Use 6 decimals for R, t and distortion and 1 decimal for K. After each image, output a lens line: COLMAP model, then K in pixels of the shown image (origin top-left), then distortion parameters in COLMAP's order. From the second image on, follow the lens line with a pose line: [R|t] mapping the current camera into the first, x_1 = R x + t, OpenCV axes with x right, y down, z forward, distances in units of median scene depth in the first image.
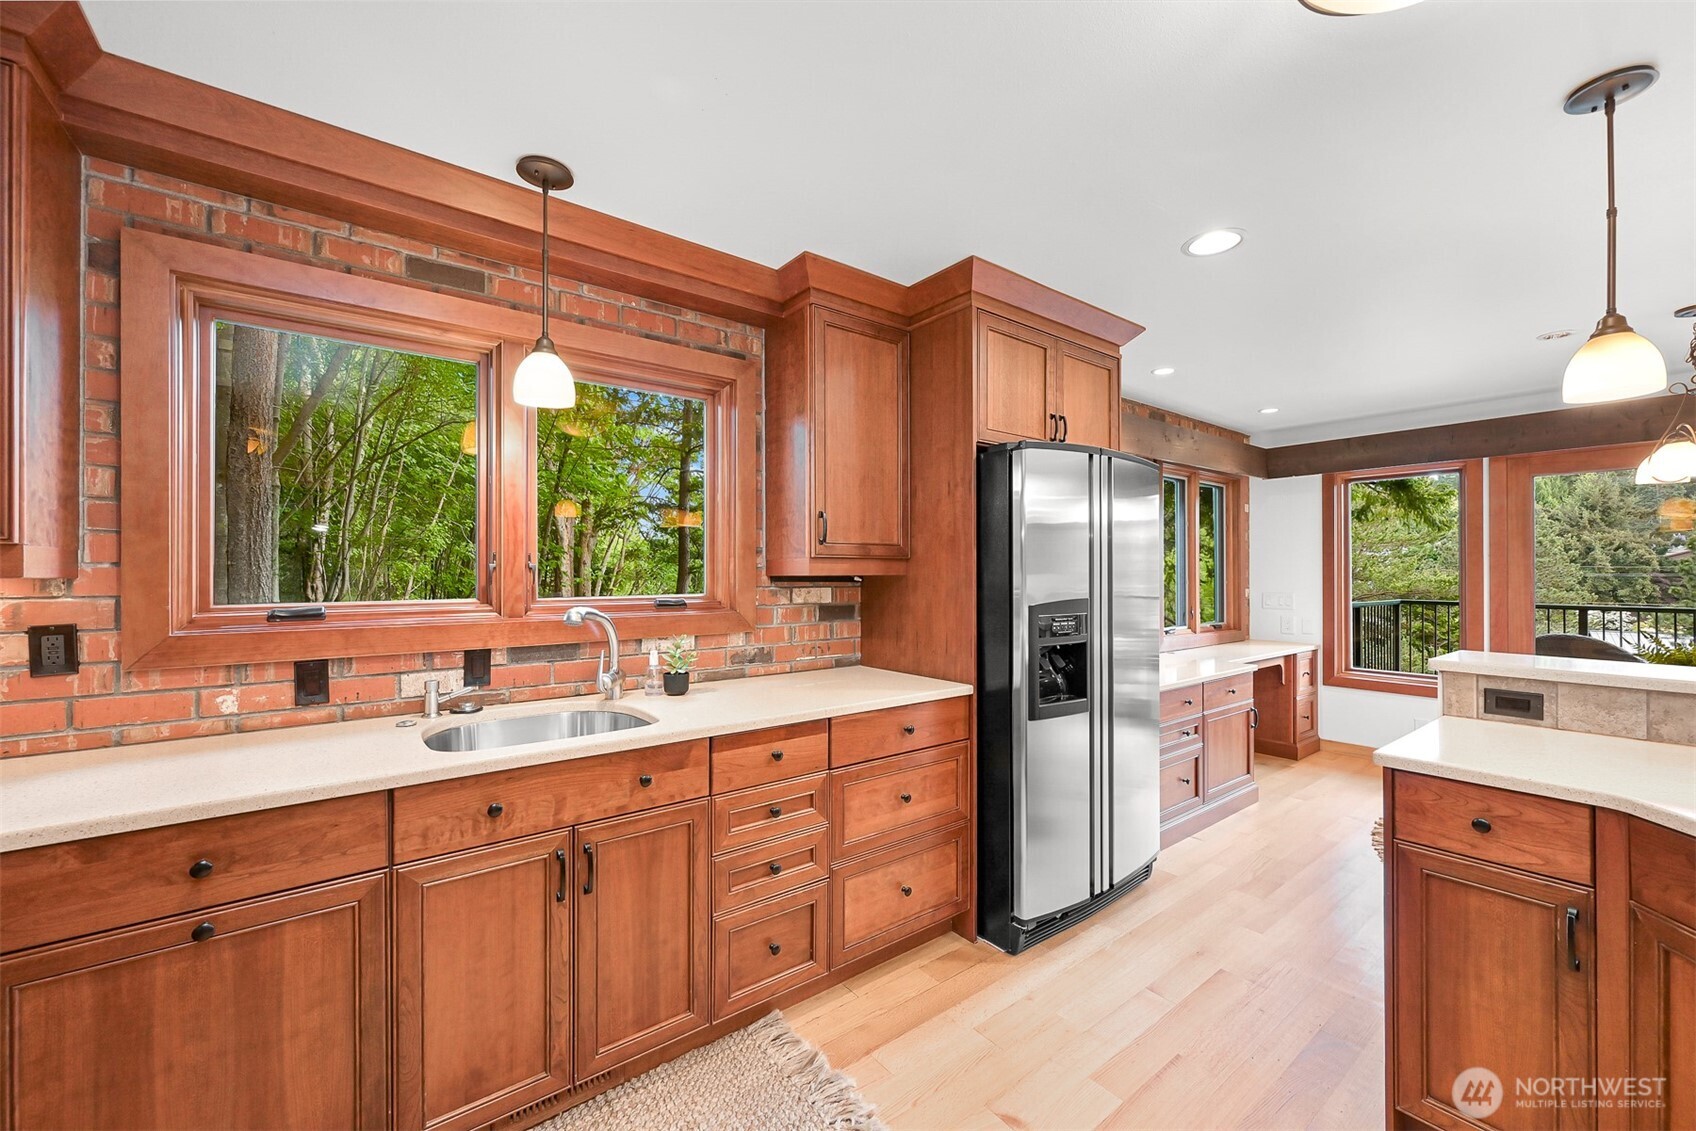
lens RADIAL K [[668.6, 0, 867.0], [0, 668.6, 568.6], [0, 0, 1]] dist [0.000169, 0.000056]
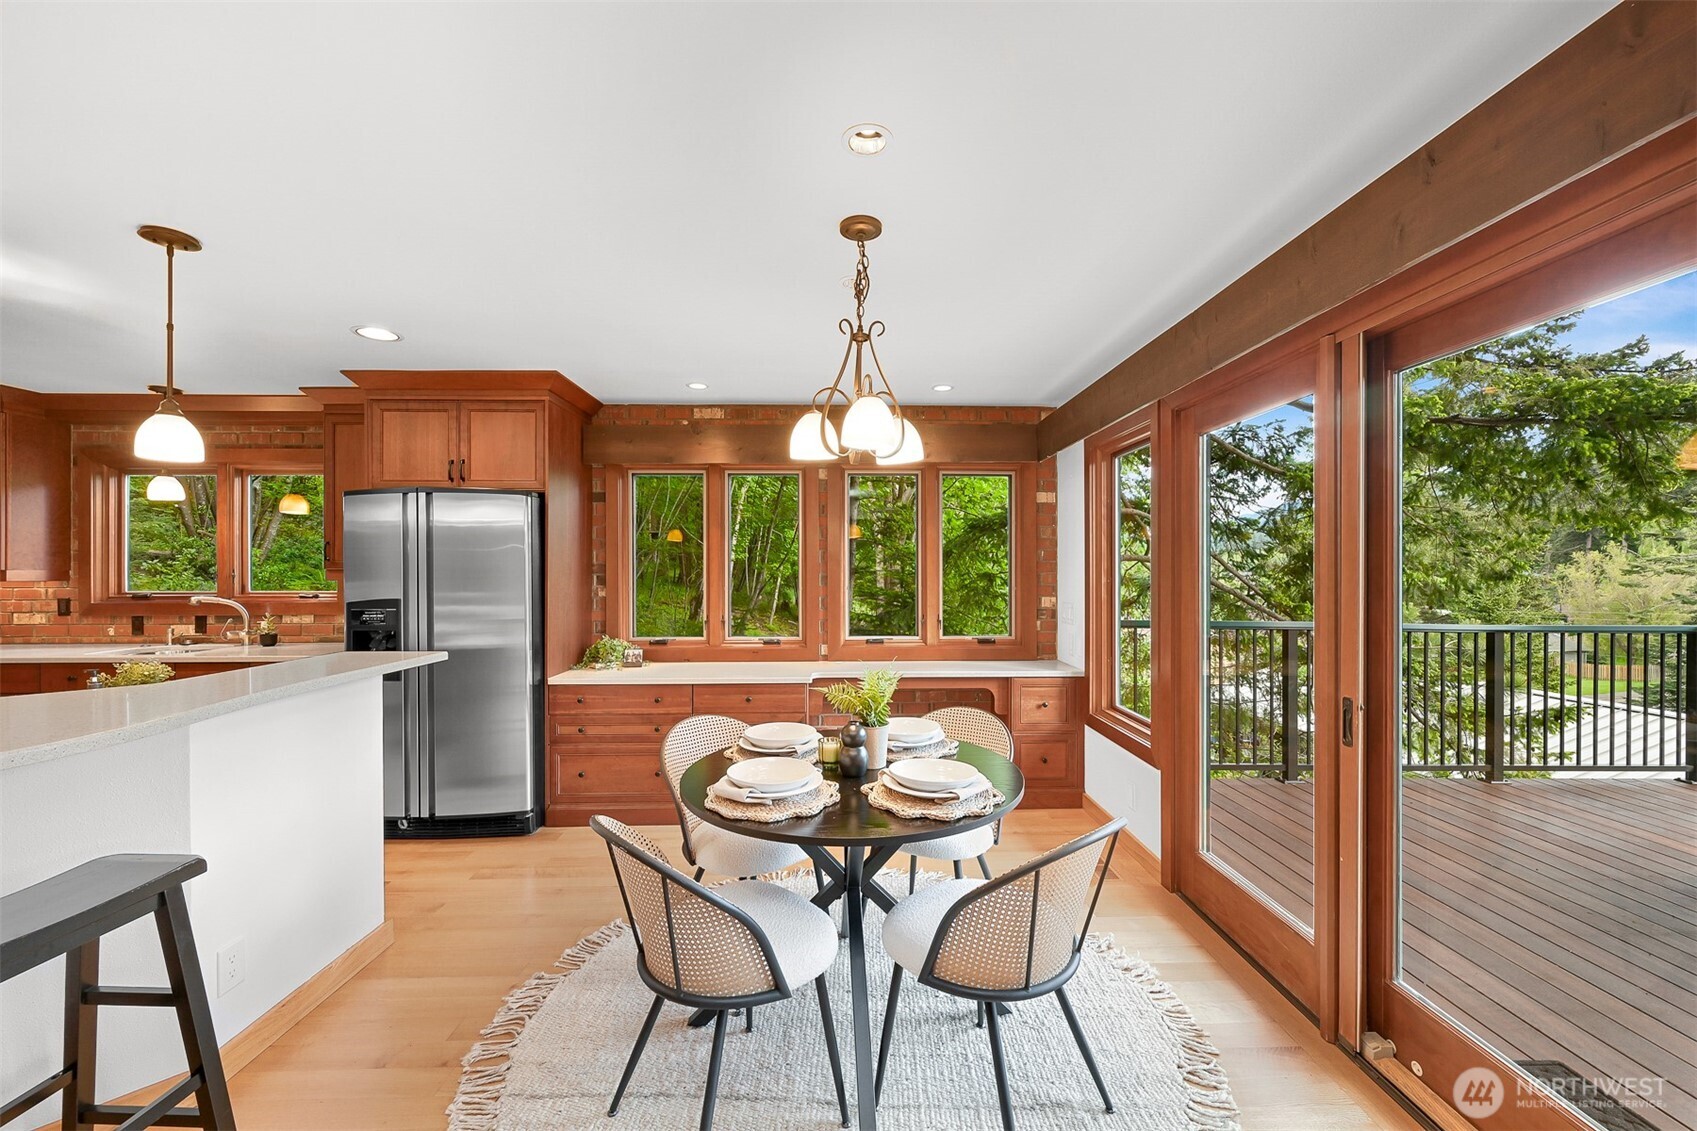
lens RADIAL K [[673.9, 0, 848.5], [0, 673.9, 565.5], [0, 0, 1]] dist [0.000448, 0.000064]
pose [[0.799641, -0.005062, -0.600457, 2.152480], [0.005164, 0.999985, -0.001553, -0.019471], [0.600456, -0.001859, 0.799655, 0.505697]]
